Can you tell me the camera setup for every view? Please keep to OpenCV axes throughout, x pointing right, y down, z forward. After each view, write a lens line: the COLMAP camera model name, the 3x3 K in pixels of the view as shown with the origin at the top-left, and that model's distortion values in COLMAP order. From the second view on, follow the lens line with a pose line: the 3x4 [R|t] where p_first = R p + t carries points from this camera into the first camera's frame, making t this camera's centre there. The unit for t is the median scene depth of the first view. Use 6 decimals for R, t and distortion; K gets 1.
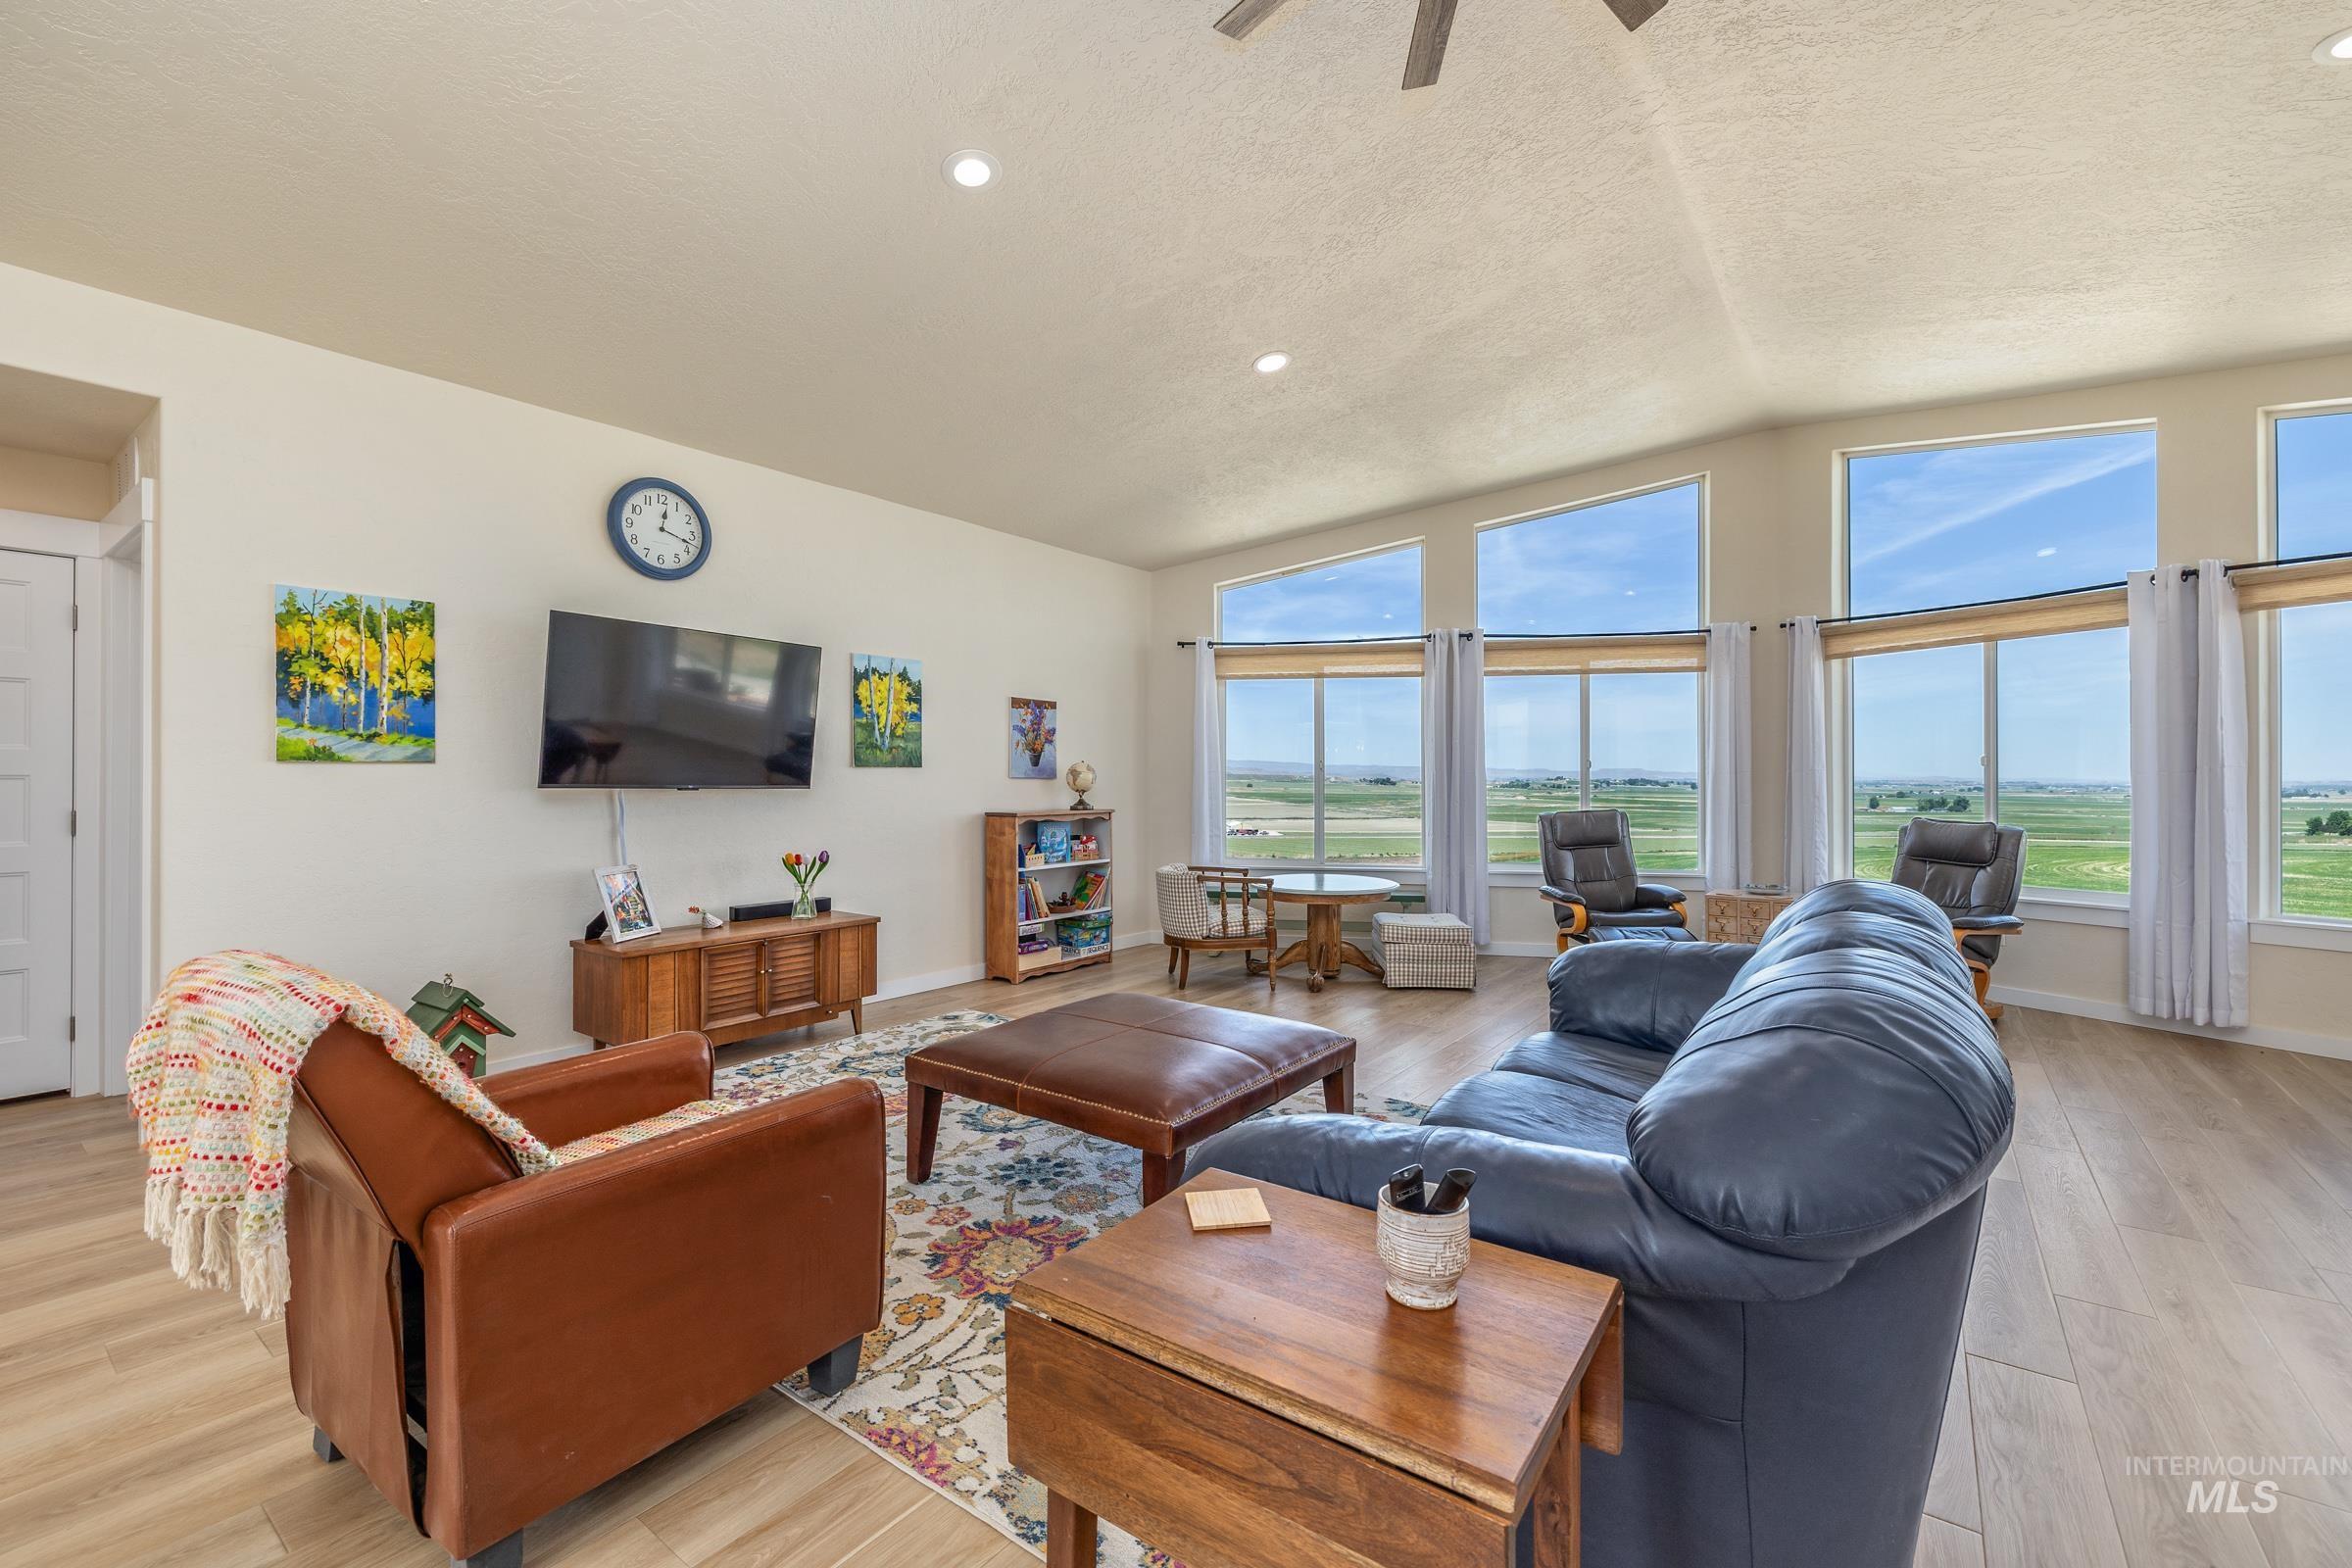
lens RADIAL K [[991.5, 0, 1176.3], [0, 991.5, 777.4], [0, 0, 1]] dist [-0.001077, 0.000206]
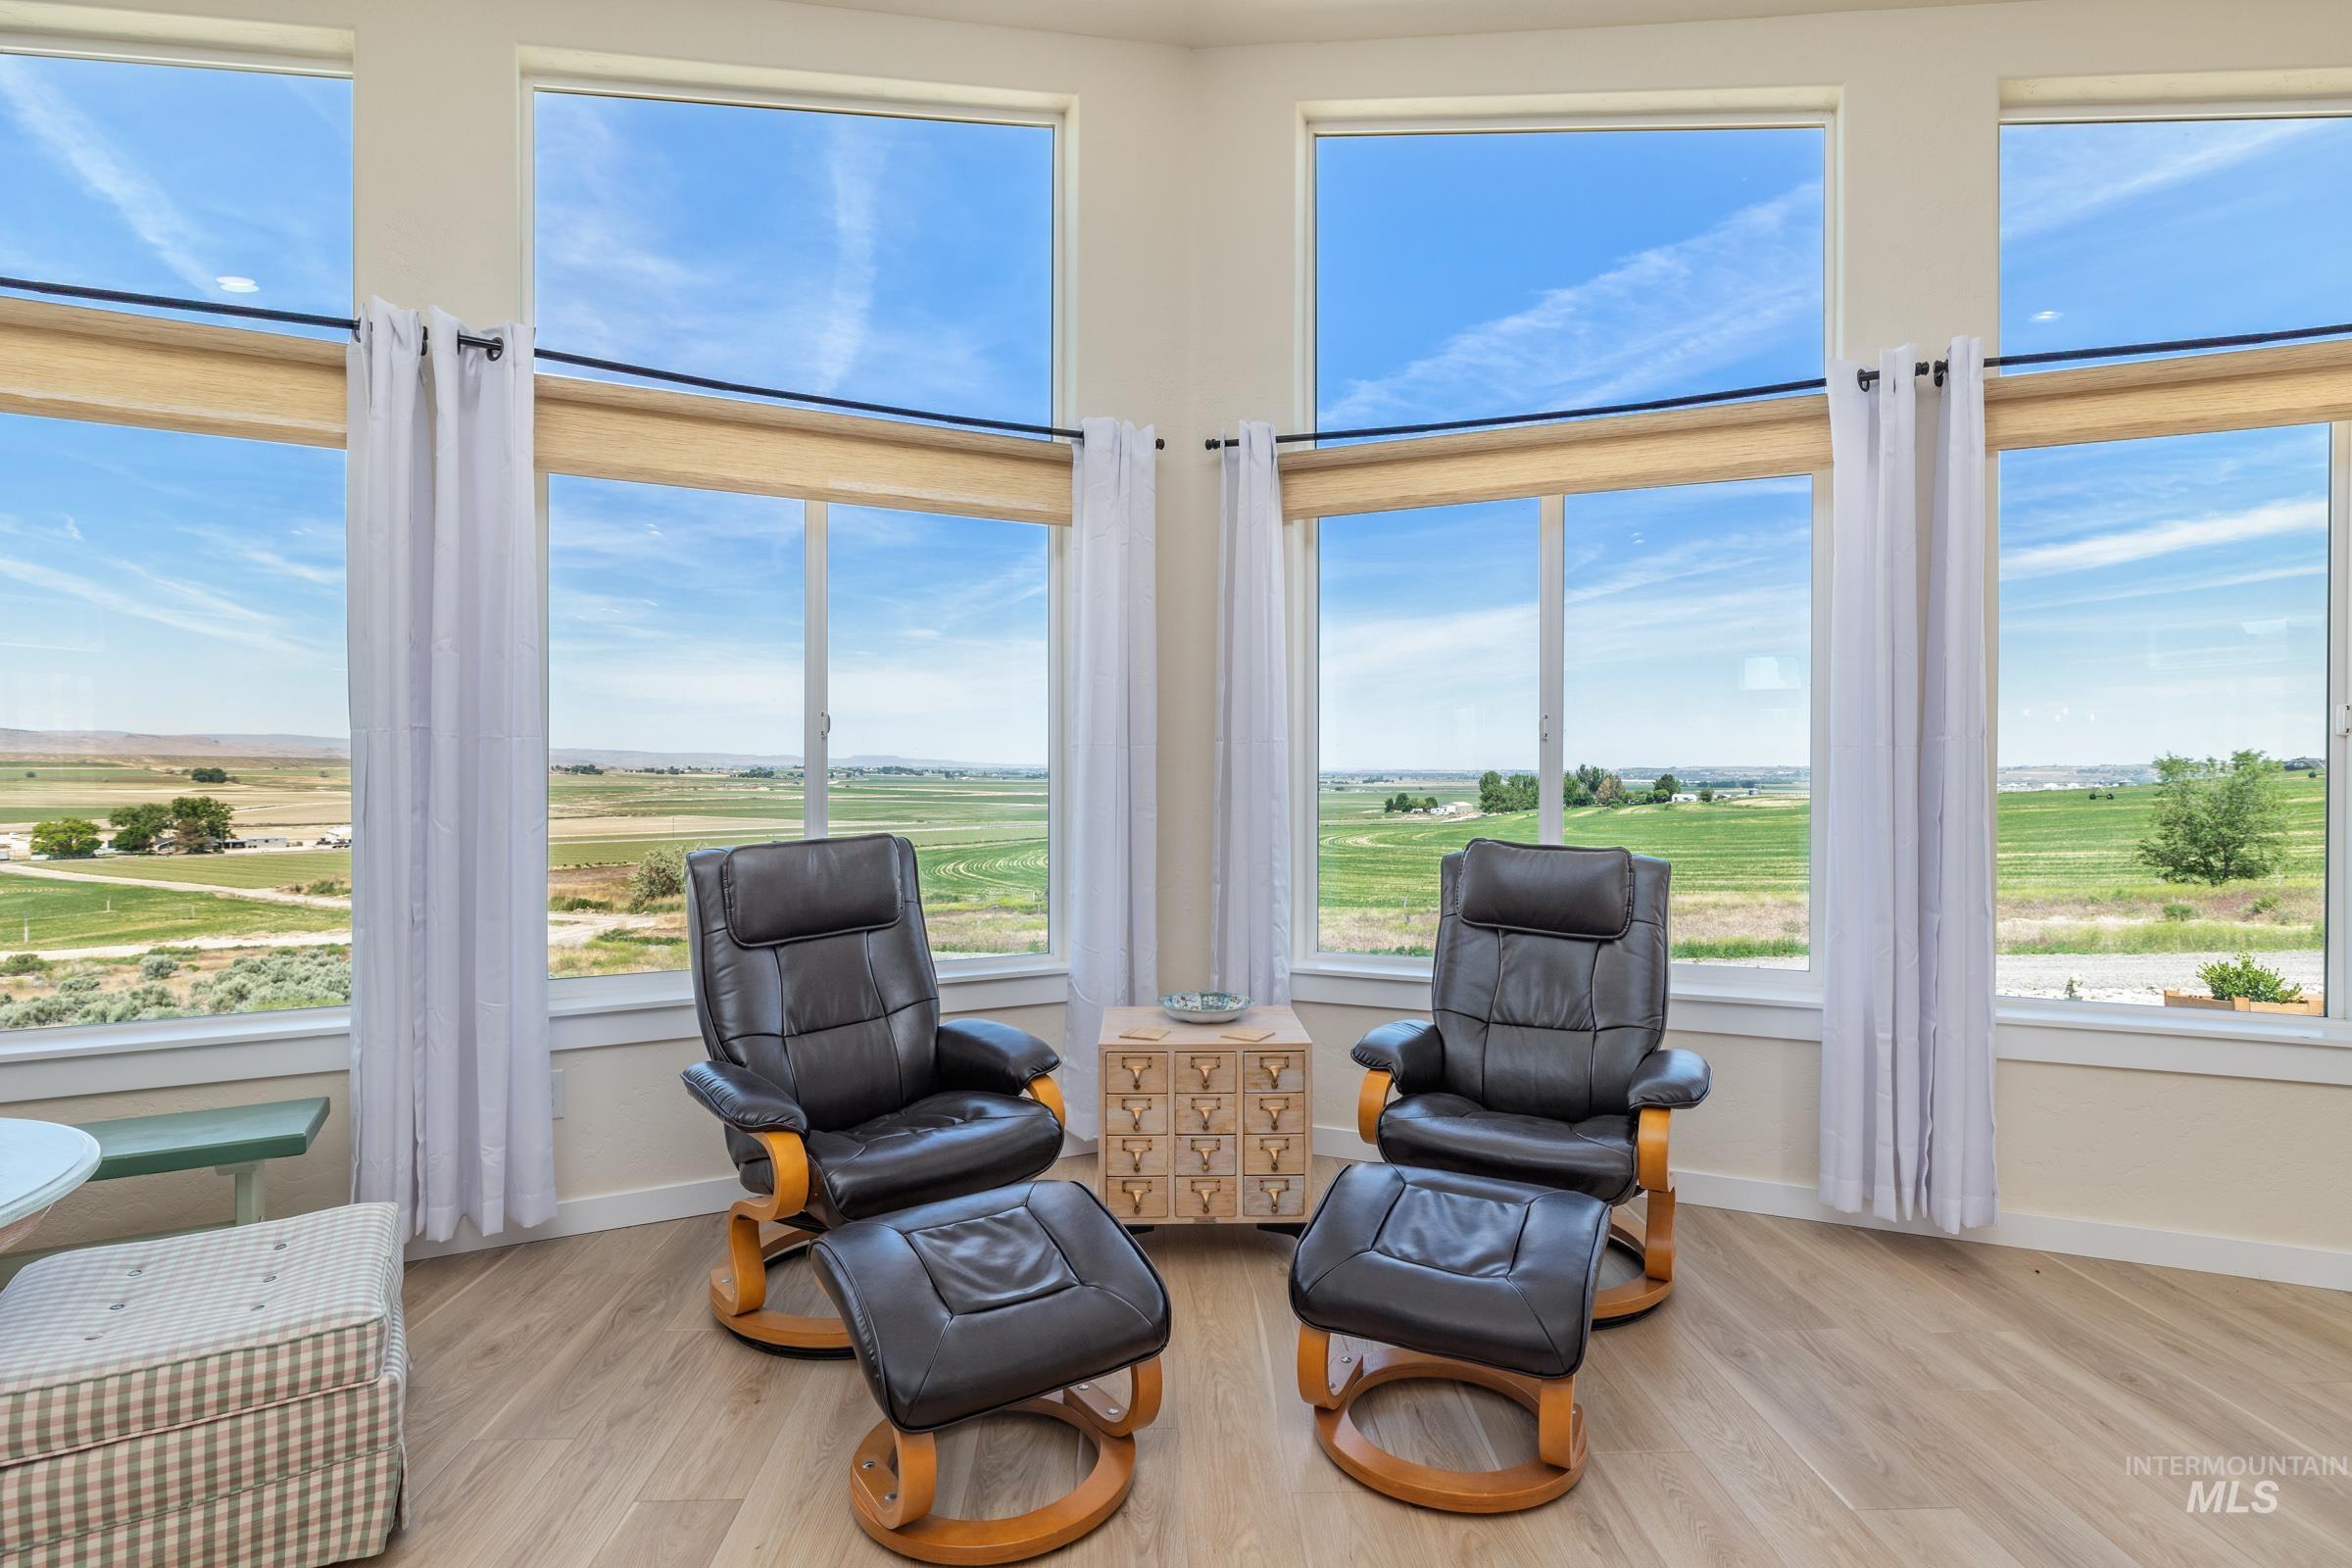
lens RADIAL K [[1147.6, 0, 1183.5], [0, 1147.6, 769.1], [0, 0, 1]] dist [-0.001507, 0.000098]
pose [[0.774723, 0.000692, 0.632300, 0.266467], [-0.002867, 0.999993, 0.002417, 0.004731], [-0.632294, -0.003685, 0.774720, 0.620365]]
